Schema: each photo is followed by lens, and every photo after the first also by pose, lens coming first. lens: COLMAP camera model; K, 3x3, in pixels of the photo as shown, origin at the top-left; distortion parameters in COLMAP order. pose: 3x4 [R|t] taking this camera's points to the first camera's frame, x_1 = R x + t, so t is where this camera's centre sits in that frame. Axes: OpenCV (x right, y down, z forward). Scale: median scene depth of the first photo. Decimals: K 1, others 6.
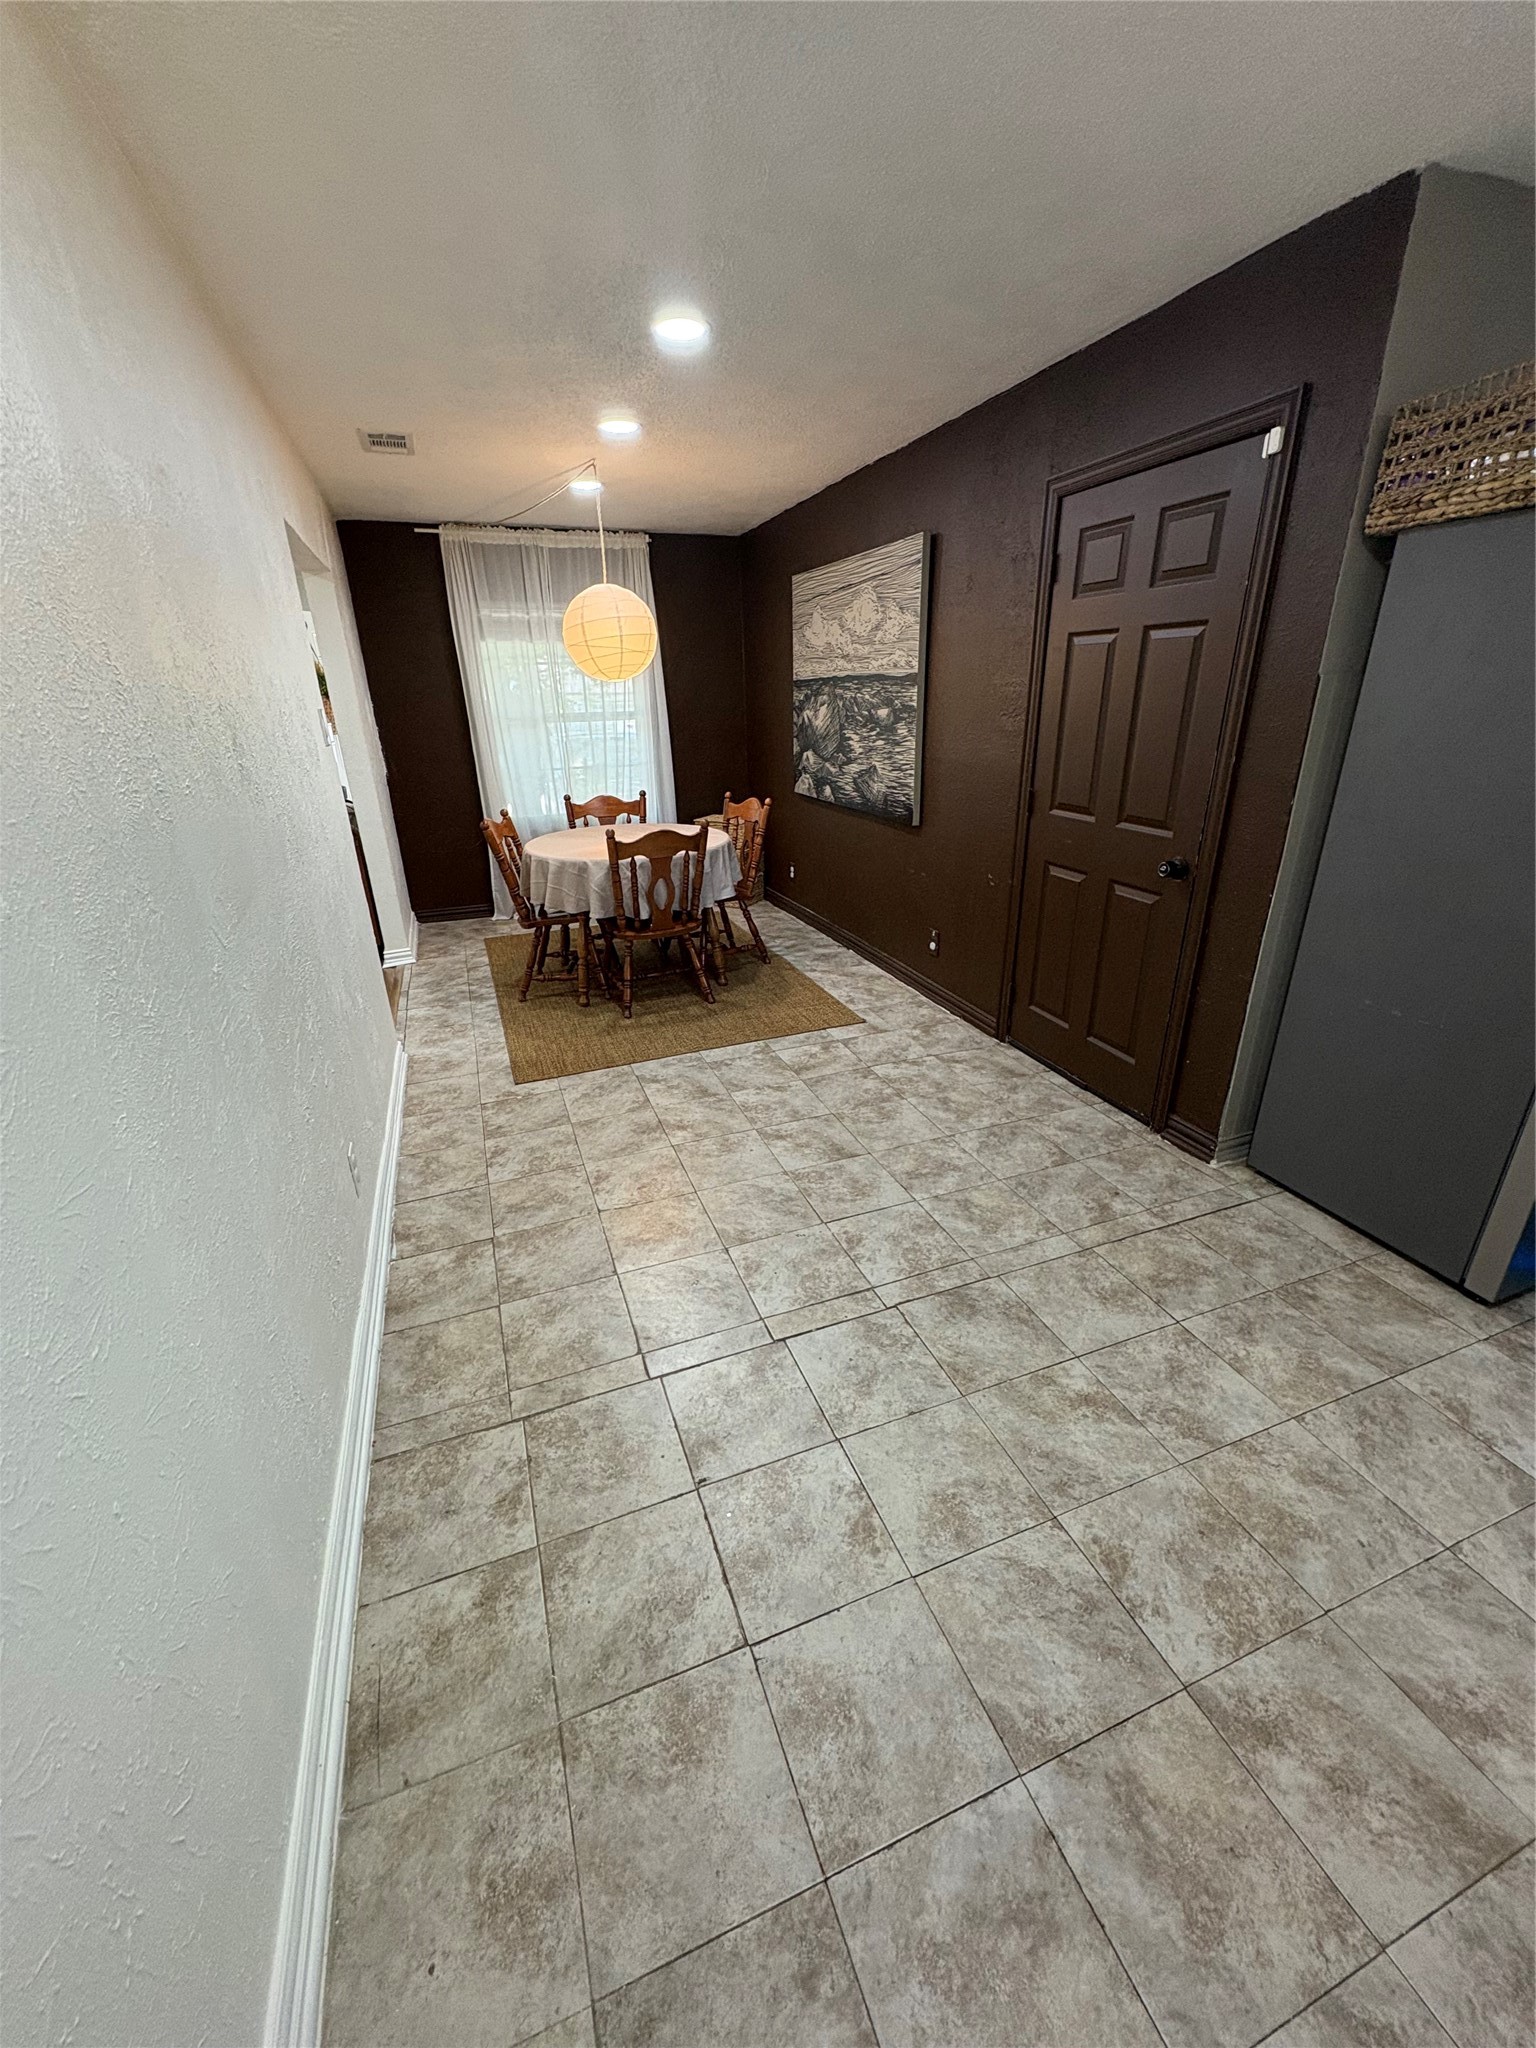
lens RADIAL K [[819.8, 0, 768.0], [0, 819.8, 1024.0], [0, 0, 1]] dist [0.000129, -0.000206]
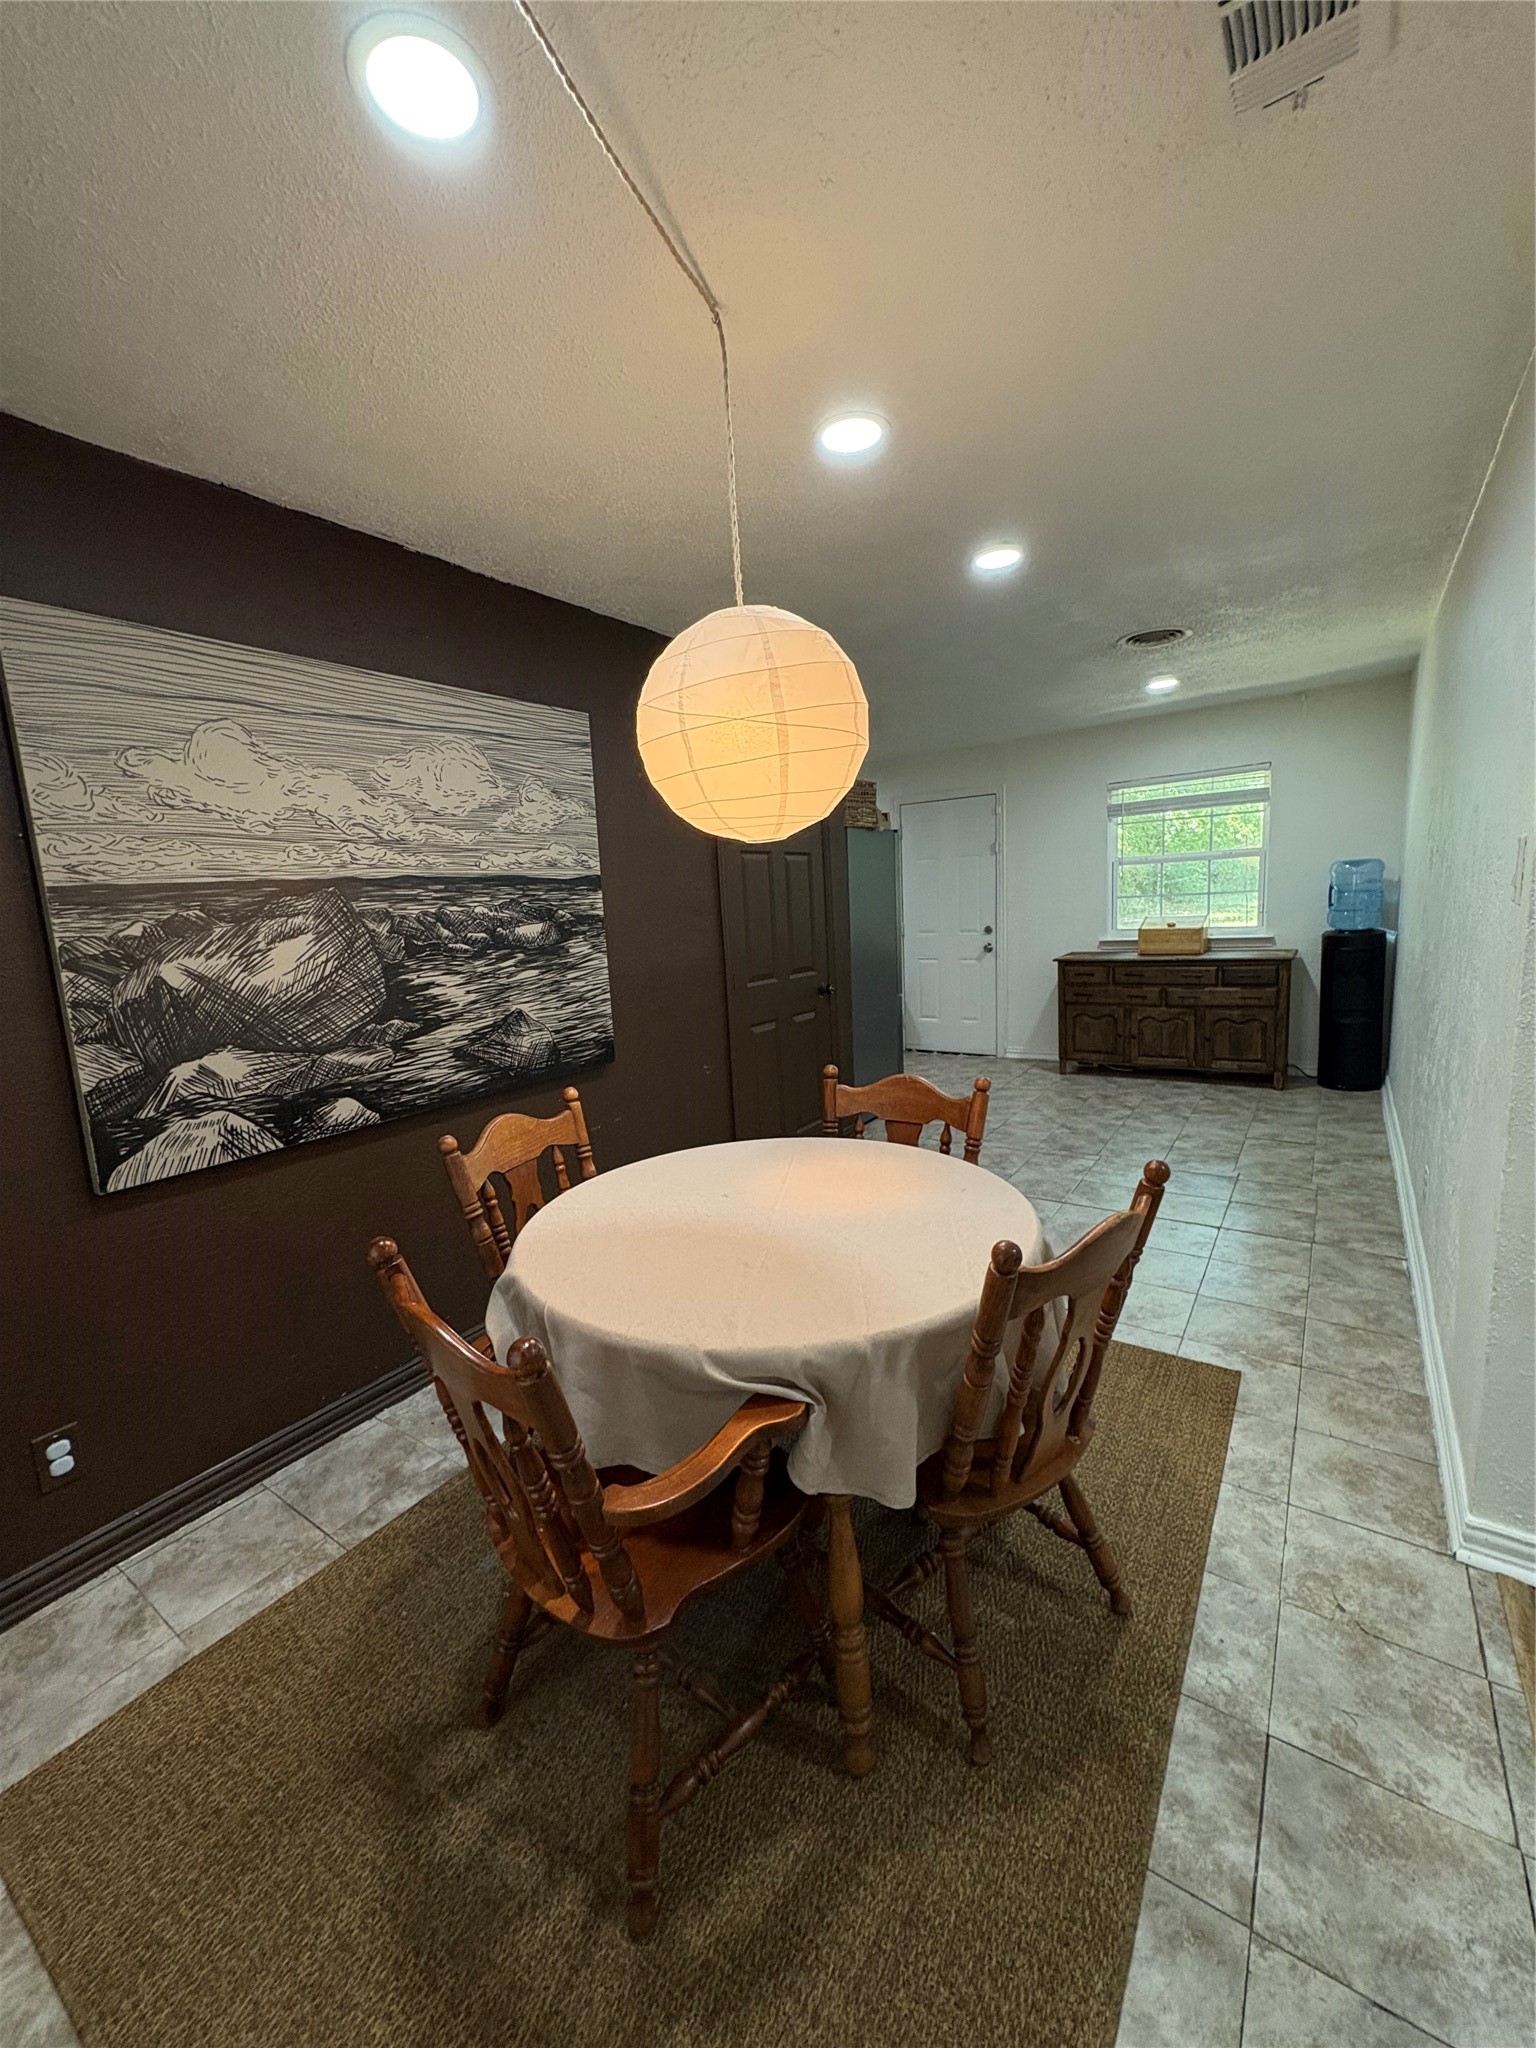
lens RADIAL K [[819.8, 0, 768.0], [0, 819.8, 1024.0], [0, 0, 1]] dist [0.000129, -0.000206]
pose [[-0.569076, -0.068718, 0.819408, -0.549083], [0.374994, 0.865158, 0.332987, -0.492086], [-0.731800, 0.496768, -0.466573, 1.283114]]
